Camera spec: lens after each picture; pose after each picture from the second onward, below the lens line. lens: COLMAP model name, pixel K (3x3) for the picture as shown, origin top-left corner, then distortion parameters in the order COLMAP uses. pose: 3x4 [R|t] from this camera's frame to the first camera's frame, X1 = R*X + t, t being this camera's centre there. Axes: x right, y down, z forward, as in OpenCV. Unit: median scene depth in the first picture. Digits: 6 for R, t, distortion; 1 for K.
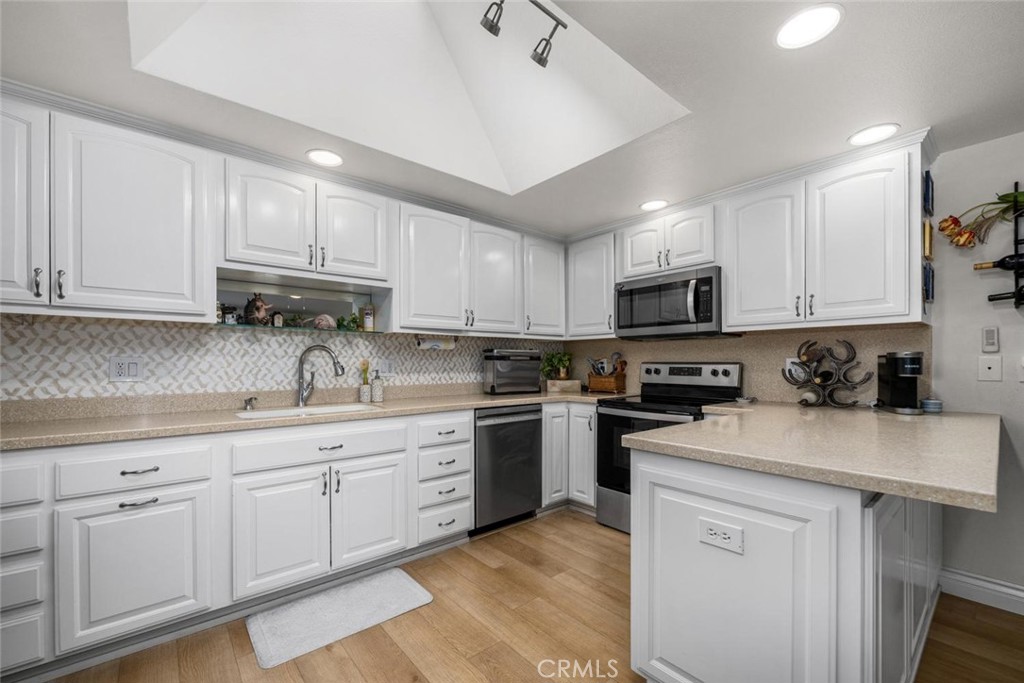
lens RADIAL K [[418.6, 0, 510.9], [0, 418.6, 364.5], [0, 0, 1]] dist [0.000276, -0.000097]
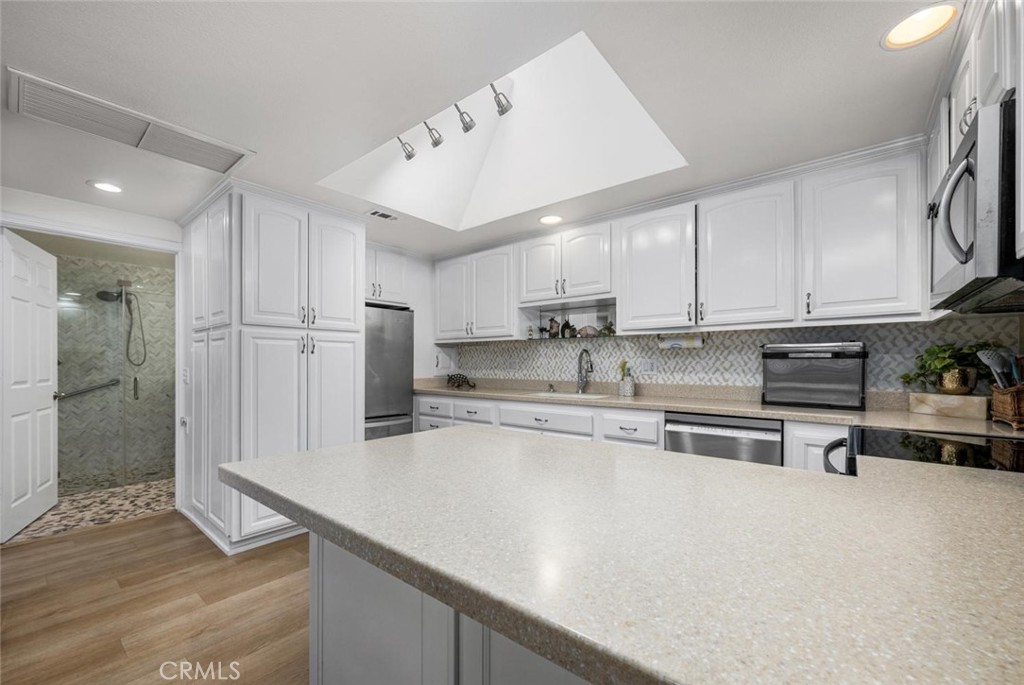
lens RADIAL K [[412.3, 0, 509.1], [0, 412.3, 363.5], [0, 0, 1]] dist [-0.000686, -0.000103]
pose [[0.178968, 0.002956, -0.983850, 0.791304], [-0.004994, 0.999985, 0.002096, -0.000768], [0.983842, 0.004538, 0.178980, 0.514698]]
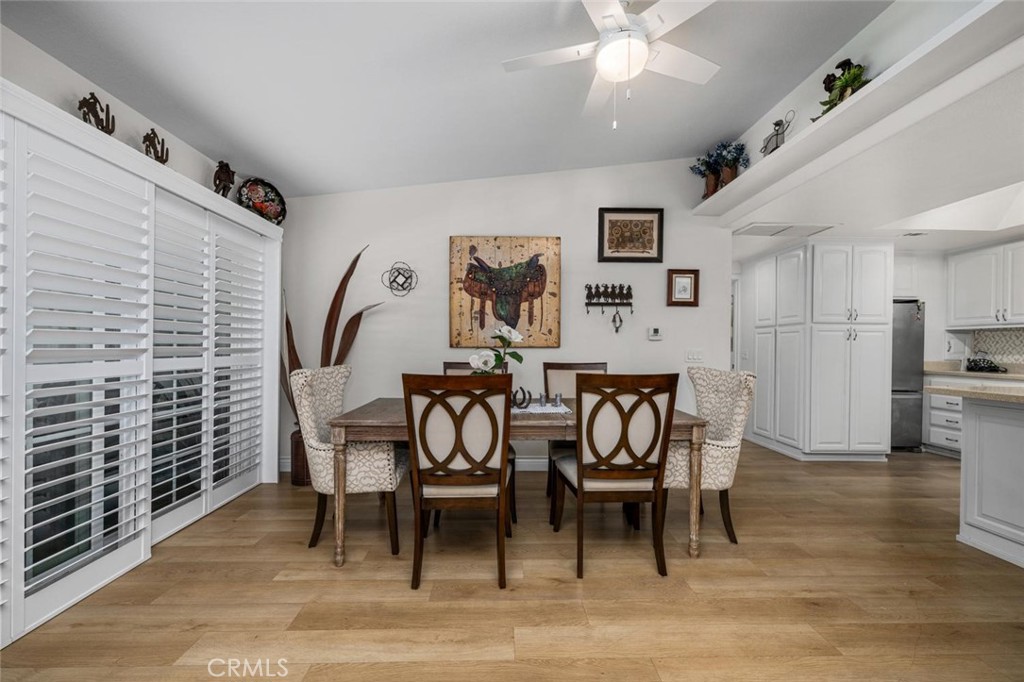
lens RADIAL K [[413.8, 0, 512.2], [0, 413.8, 347.4], [0, 0, 1]] dist [-0.000222, 0.000063]
pose [[-0.624237, -0.004507, -0.781222, 1.700004], [-0.011625, 0.999926, 0.003520, 0.015543], [0.781148, 0.011279, -0.624244, 0.168908]]
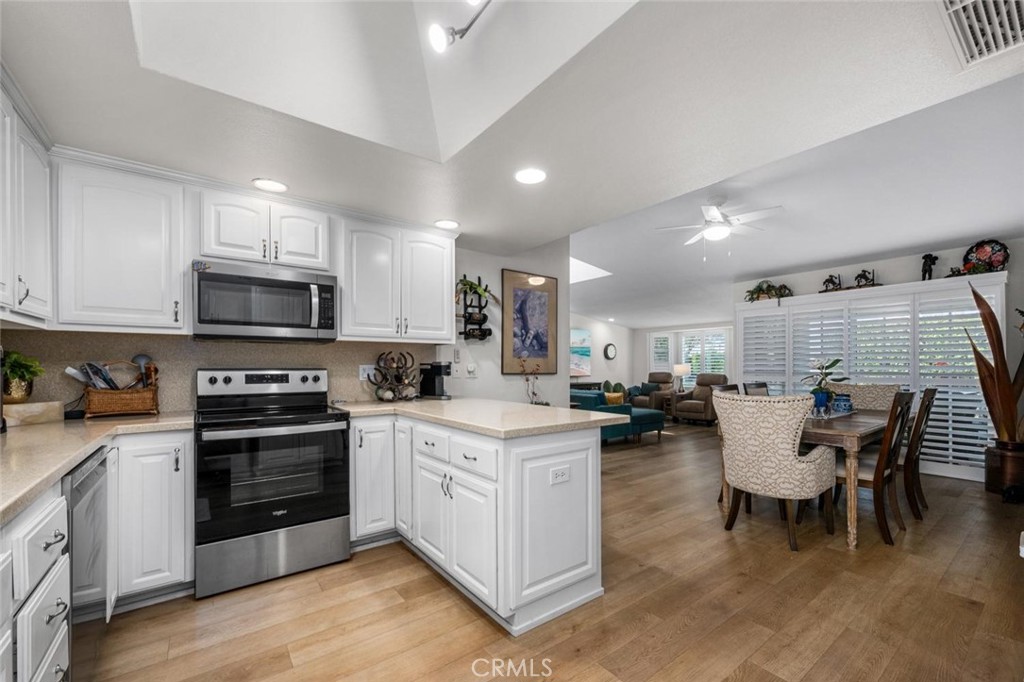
lens RADIAL K [[418.6, 0, 510.9], [0, 418.6, 364.0], [0, 0, 1]] dist [0.000276, -0.000097]
pose [[0.064152, 0.004538, 0.997930, -0.532695], [0.006271, 0.999968, -0.004950, -0.008811], [-0.997920, 0.006576, 0.064121, 0.505549]]
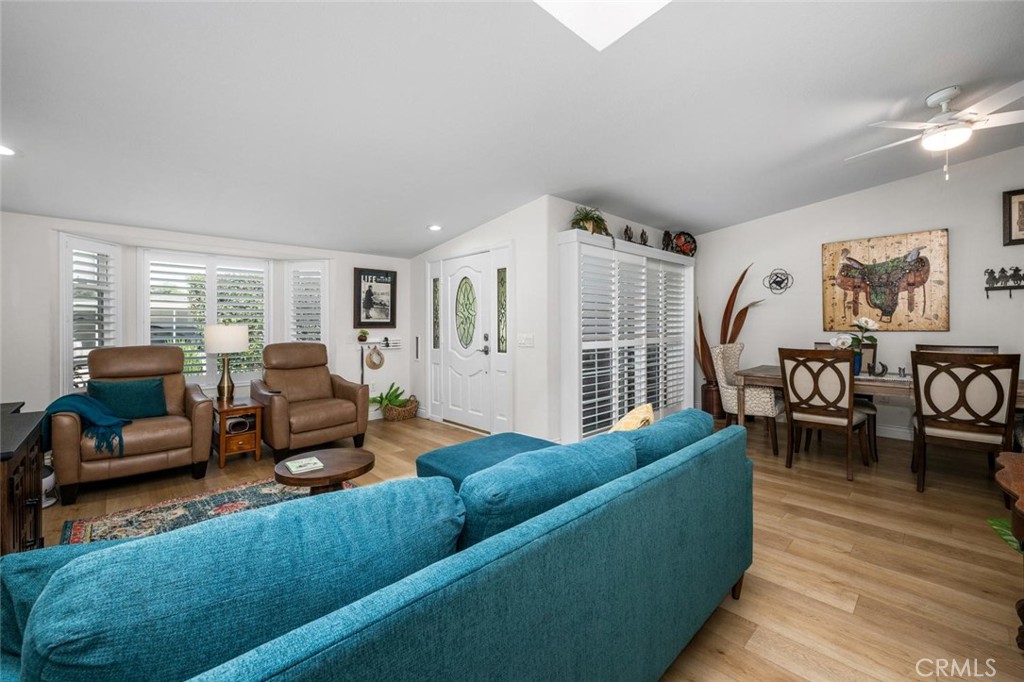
lens RADIAL K [[416.3, 0, 511.0], [0, 416.3, 326.5], [0, 0, 1]] dist [-0.000934, -0.000272]
pose [[-0.998546, 0.005058, -0.053671, 2.189499], [0.004634, 0.999957, 0.008016, -0.018049], [0.053709, 0.007756, -0.998527, 0.862596]]
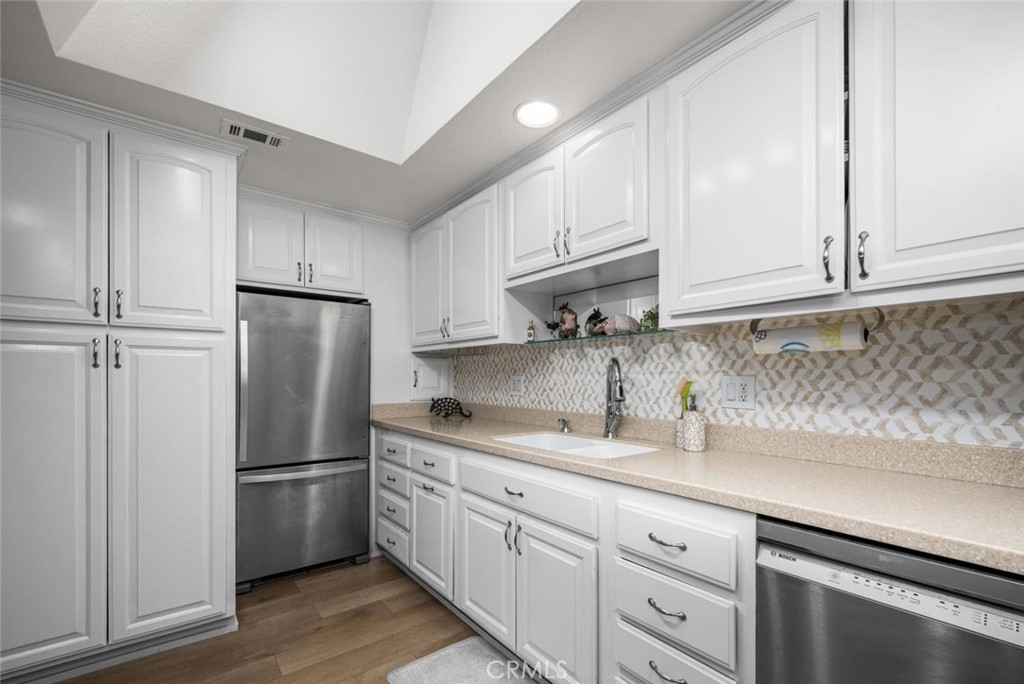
lens RADIAL K [[439.0, 0, 523.8], [0, 439.0, 376.5], [0, 0, 1]] dist [-0.000413, 0.000096]
pose [[-0.019417, -0.000480, -0.999811, 0.308488], [-0.005316, 0.999986, -0.000377, -0.011707], [0.999797, 0.005307, -0.019420, 0.843309]]
